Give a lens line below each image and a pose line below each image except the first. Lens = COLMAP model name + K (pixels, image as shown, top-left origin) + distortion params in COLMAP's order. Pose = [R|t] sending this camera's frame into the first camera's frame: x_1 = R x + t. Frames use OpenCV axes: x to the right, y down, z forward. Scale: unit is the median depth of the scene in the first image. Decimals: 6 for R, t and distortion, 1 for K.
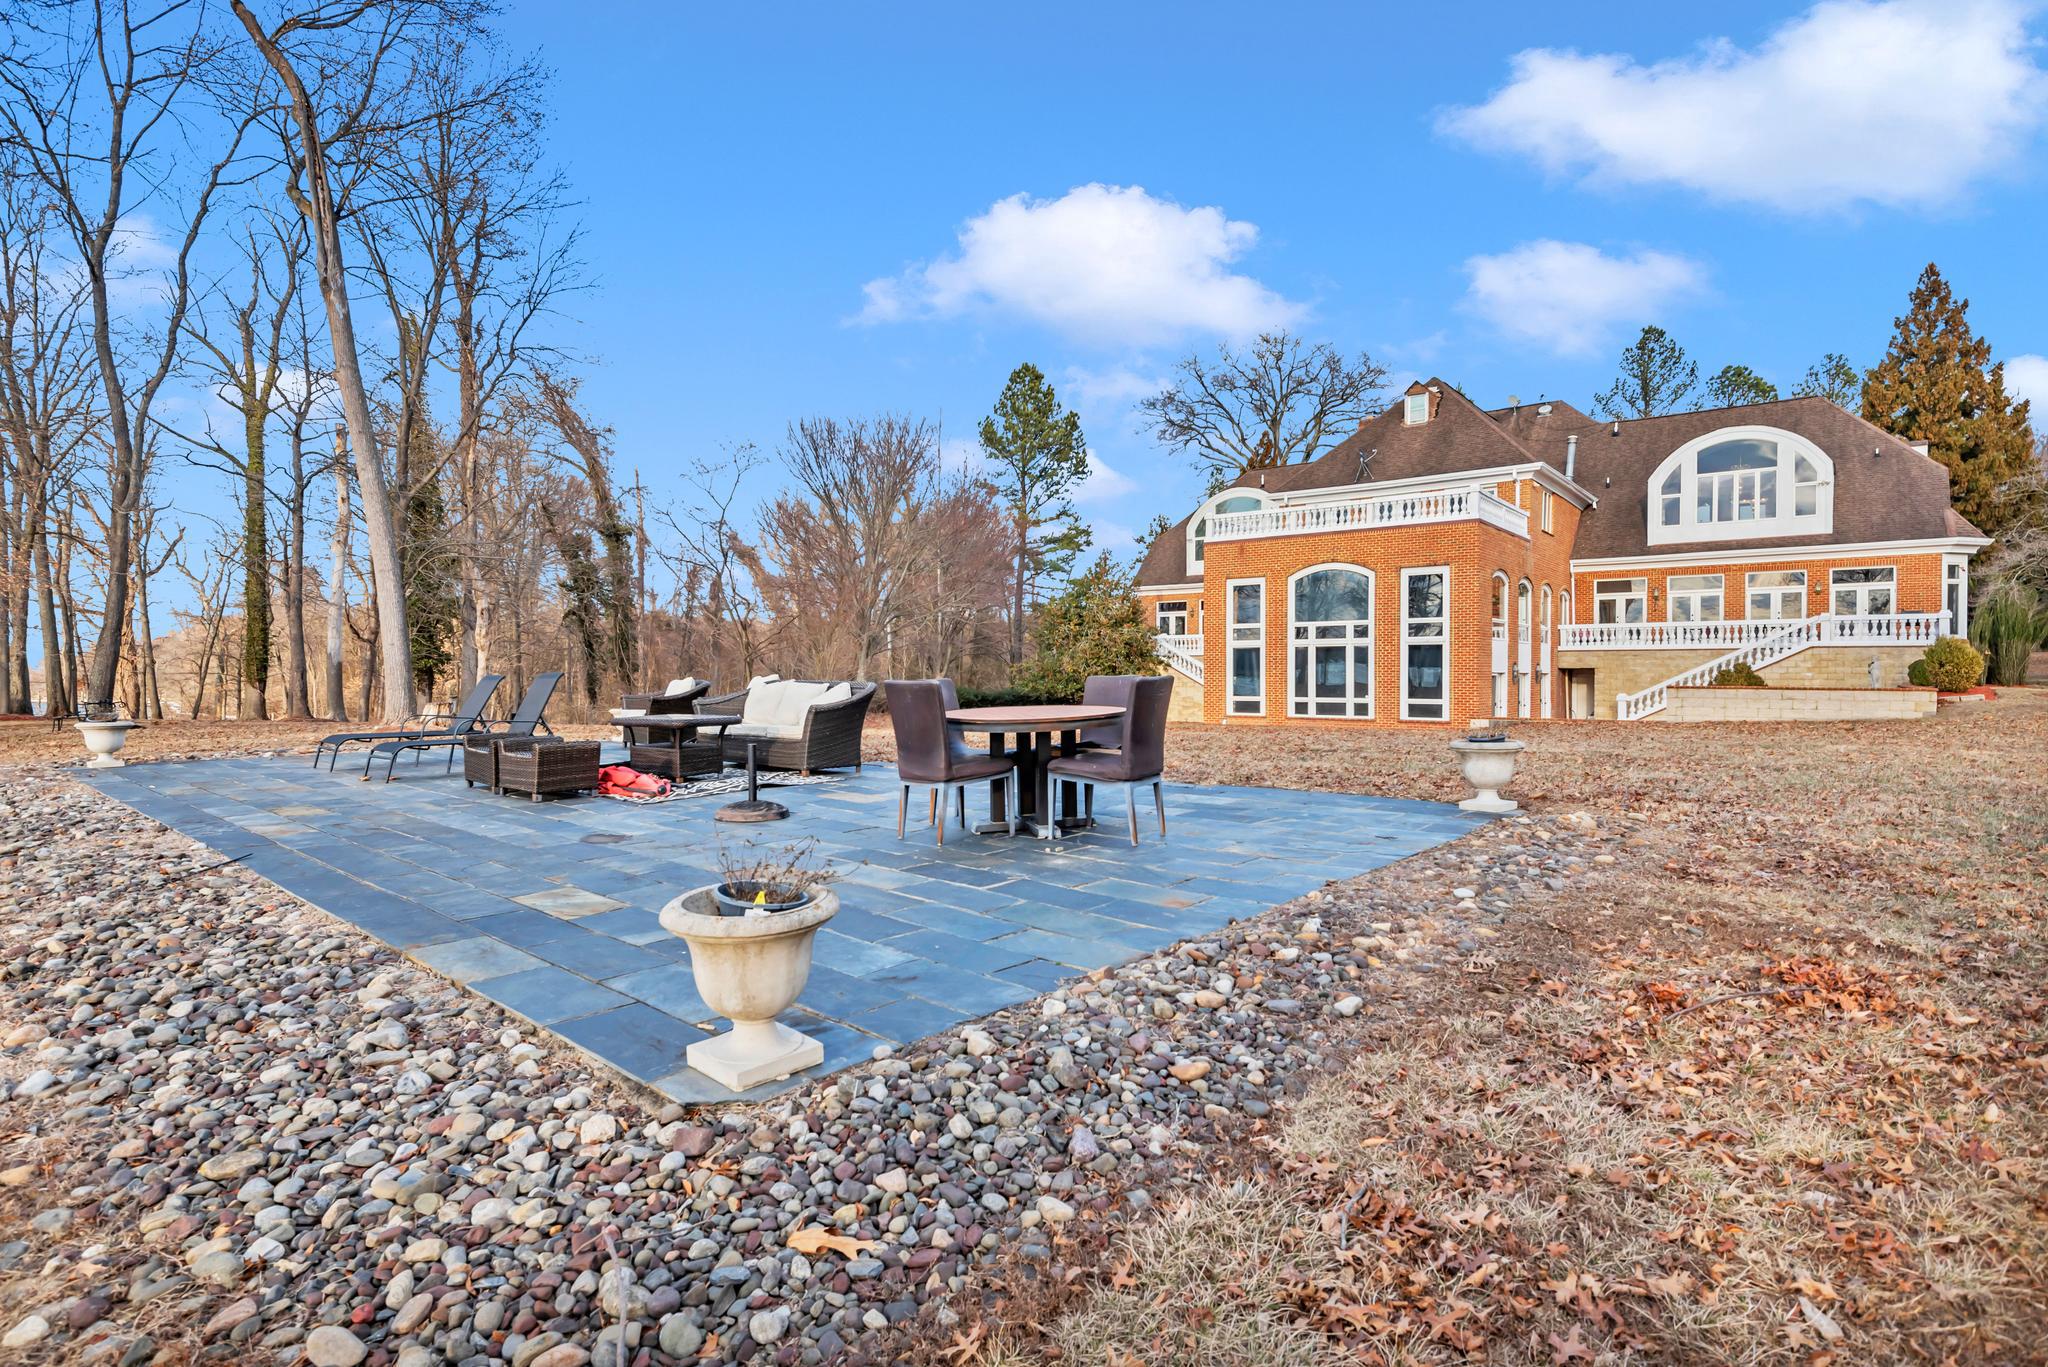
lens RADIAL K [[1085.7, 0, 1018.2], [0, 1085.7, 690.1], [0, 0, 1]] dist [0.007973, 0.001287]
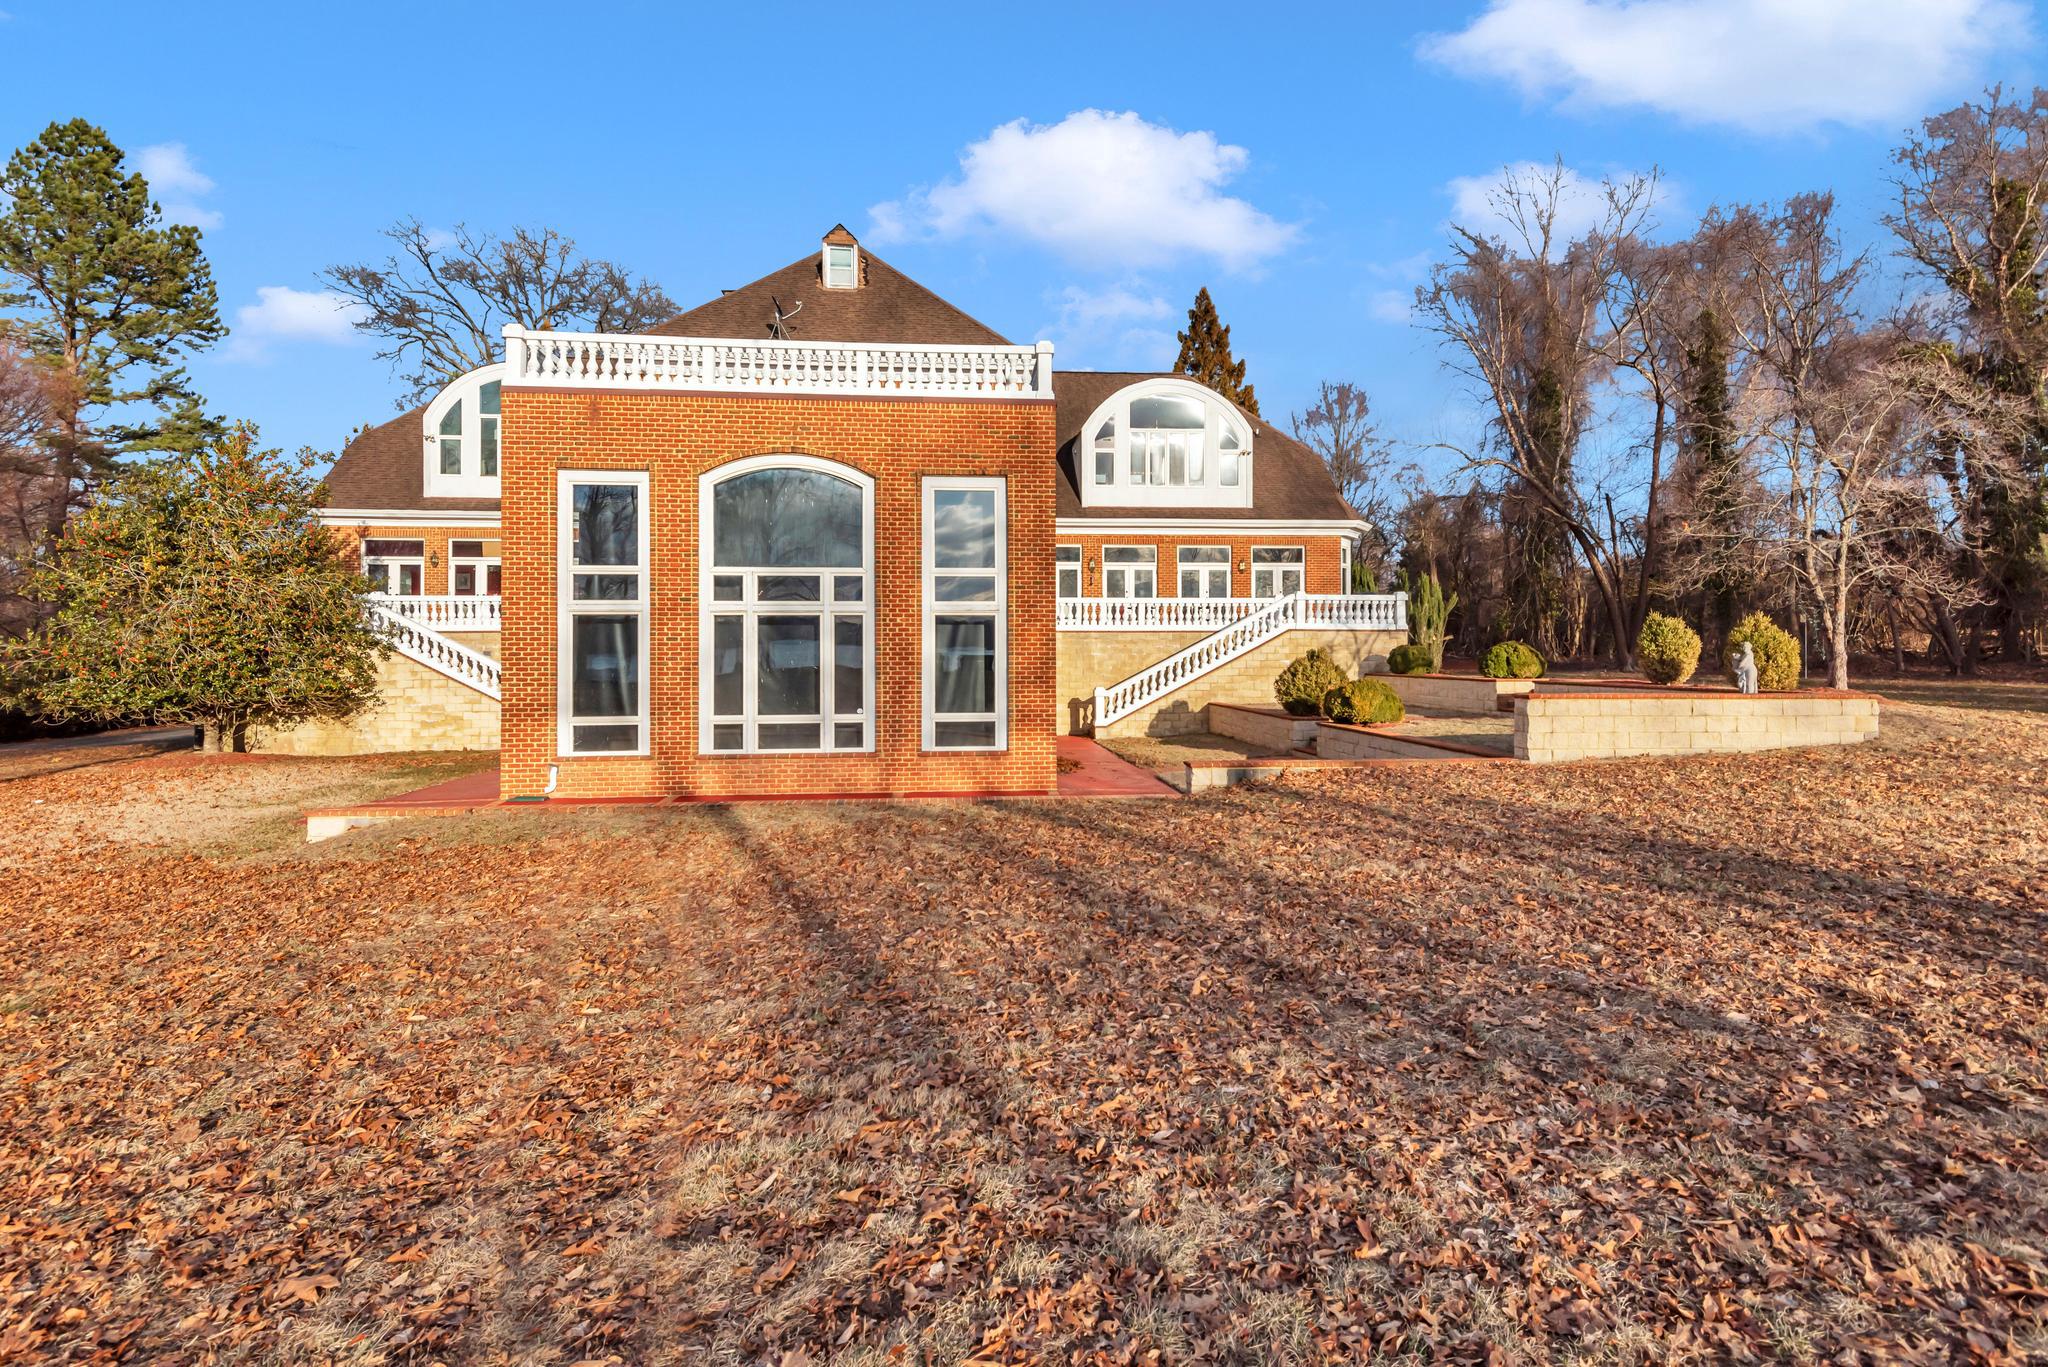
lens RADIAL K [[924.8, 0, 1003.3], [0, 924.8, 631.4], [0, 0, 1]] dist [0.008036, -0.000983]
pose [[0.732396, 0.014139, 0.680732, 0.059412], [0.011045, 0.999406, -0.032641, -0.016181], [-0.680789, 0.031425, 0.731805, 0.573751]]
